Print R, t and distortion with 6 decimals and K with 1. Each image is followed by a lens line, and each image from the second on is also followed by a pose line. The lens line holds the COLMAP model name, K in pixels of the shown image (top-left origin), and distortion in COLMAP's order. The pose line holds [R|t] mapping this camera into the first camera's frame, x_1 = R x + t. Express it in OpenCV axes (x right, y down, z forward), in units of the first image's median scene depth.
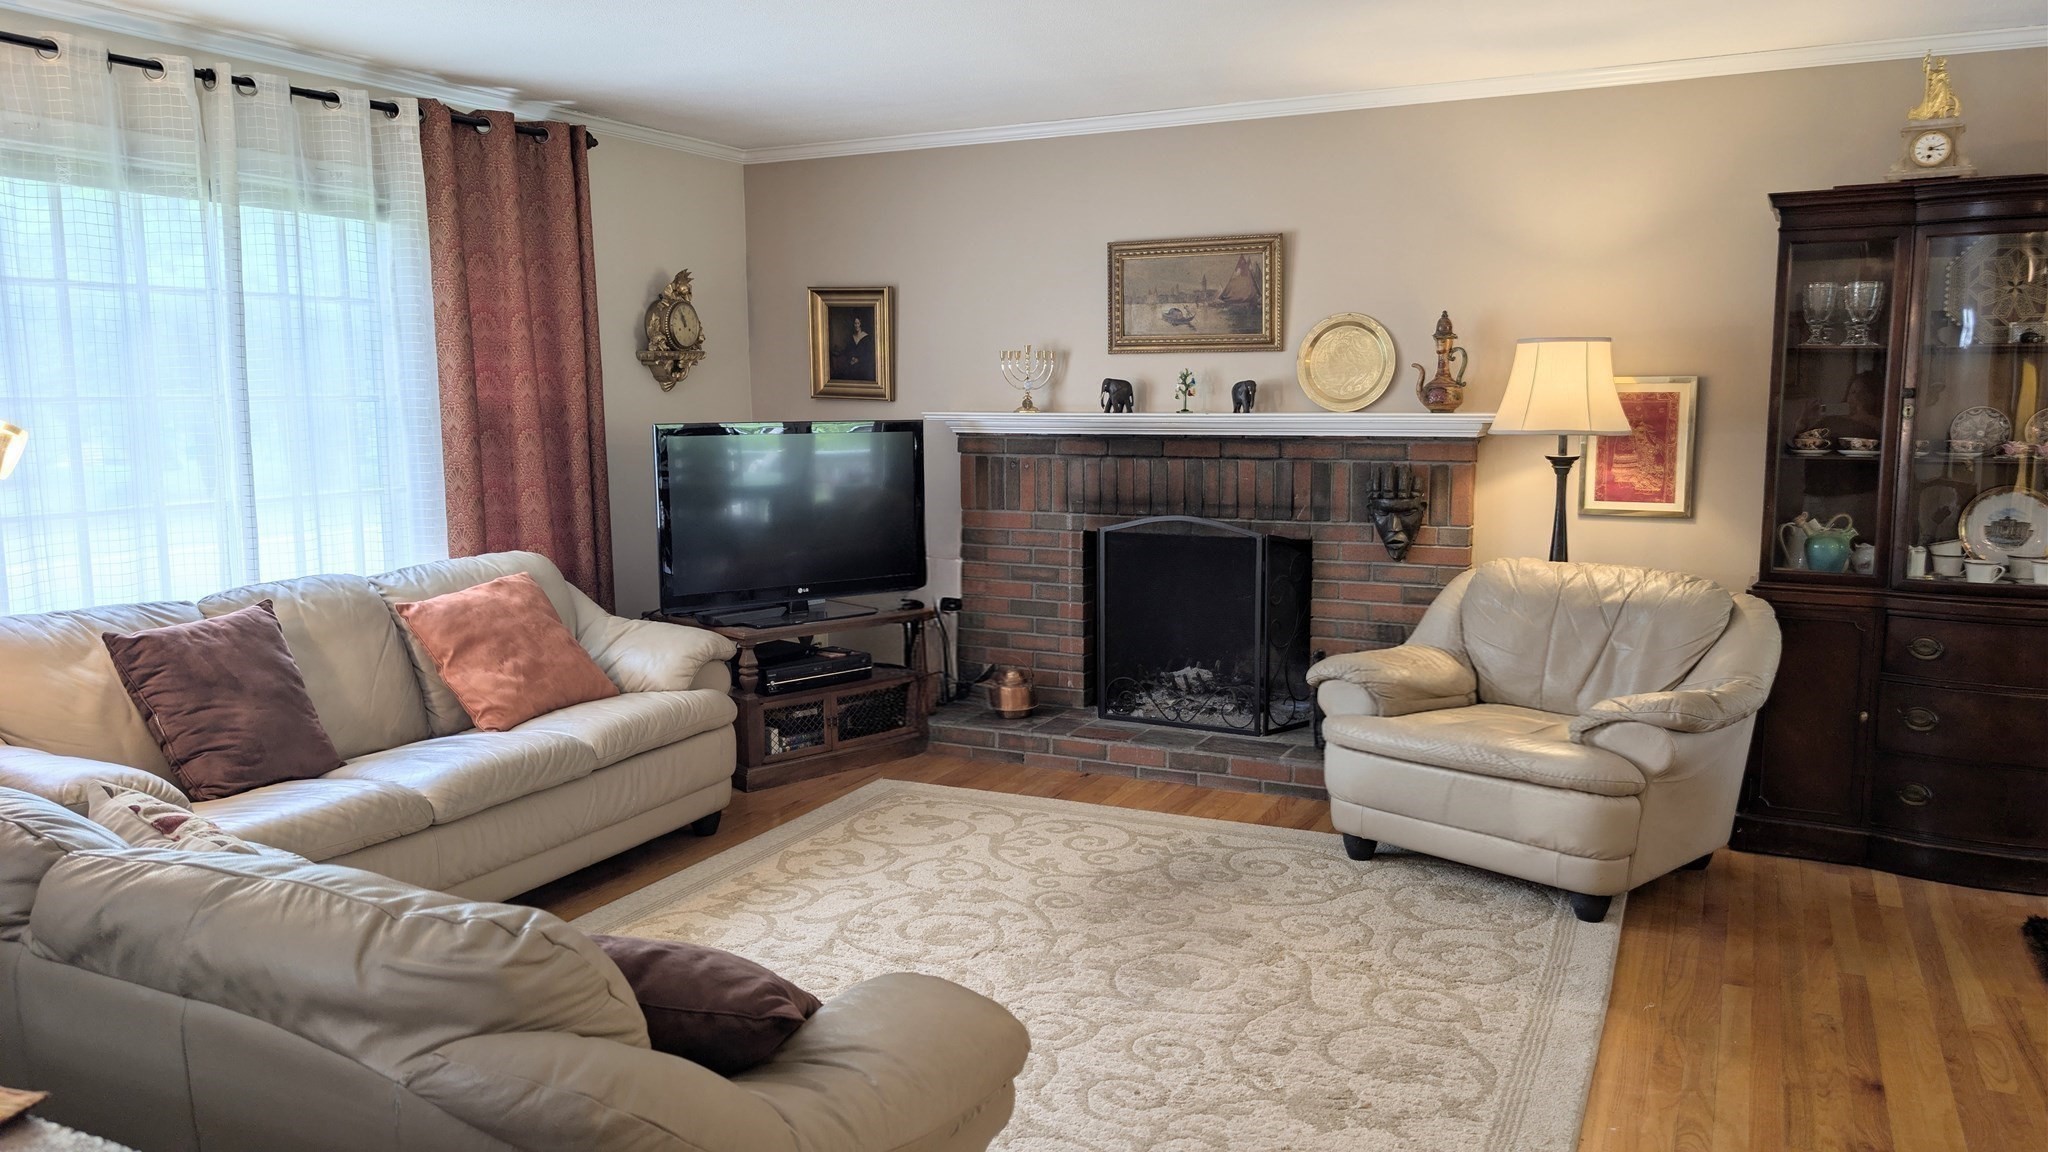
lens RADIAL K [[1477.5, 0, 1030.4], [0, 1477.5, 600.6], [0, 0, 1]] dist [0.004814, 0.001300]
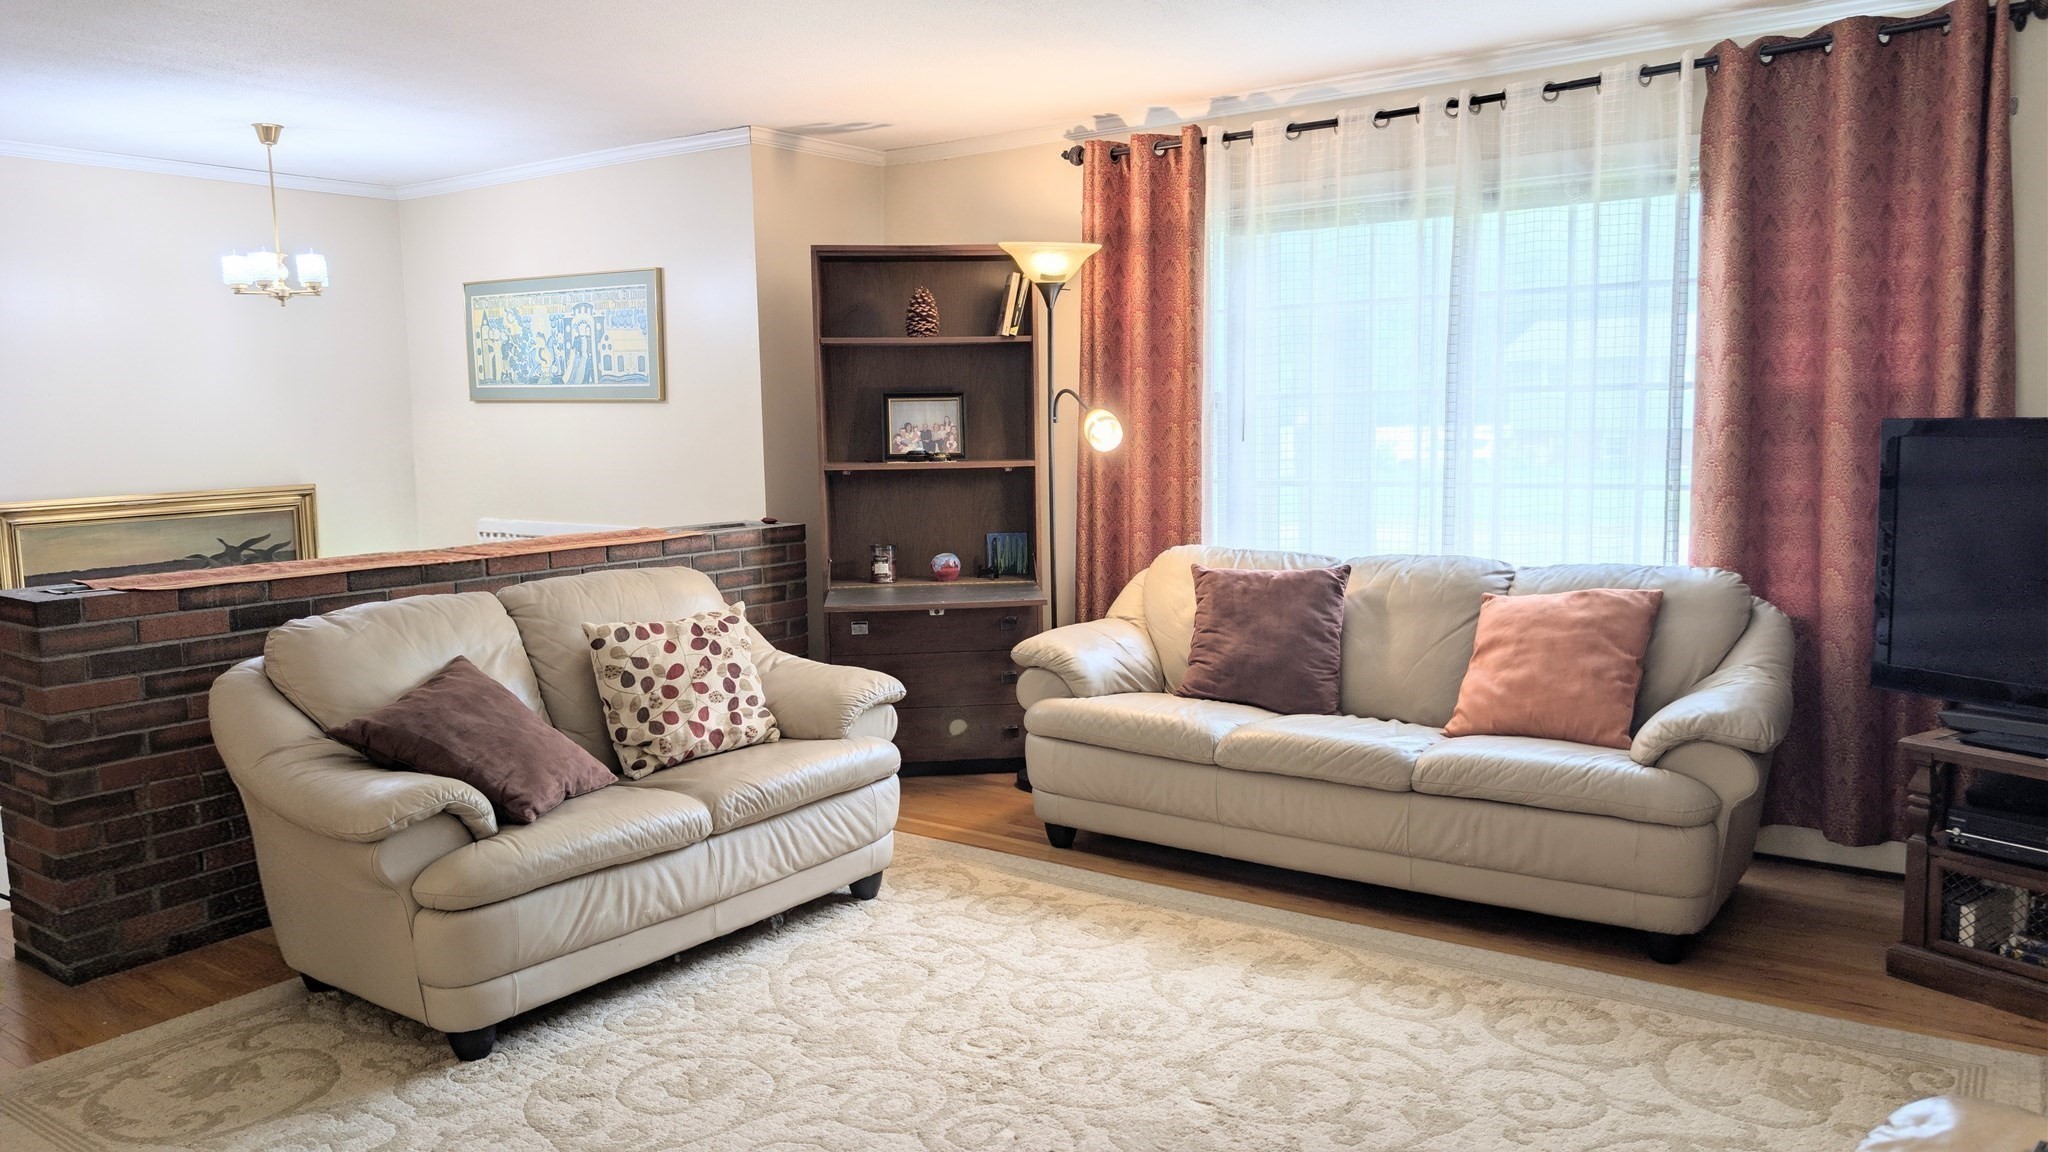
lens RADIAL K [[1477.5, 0, 1030.4], [0, 1477.5, 600.6], [0, 0, 1]] dist [0.004814, 0.001300]
pose [[-0.185181, 0.127978, -0.974335, 0.506251], [-0.116930, 0.981571, 0.151151, -0.090275], [0.975723, 0.141919, -0.166804, 0.723711]]
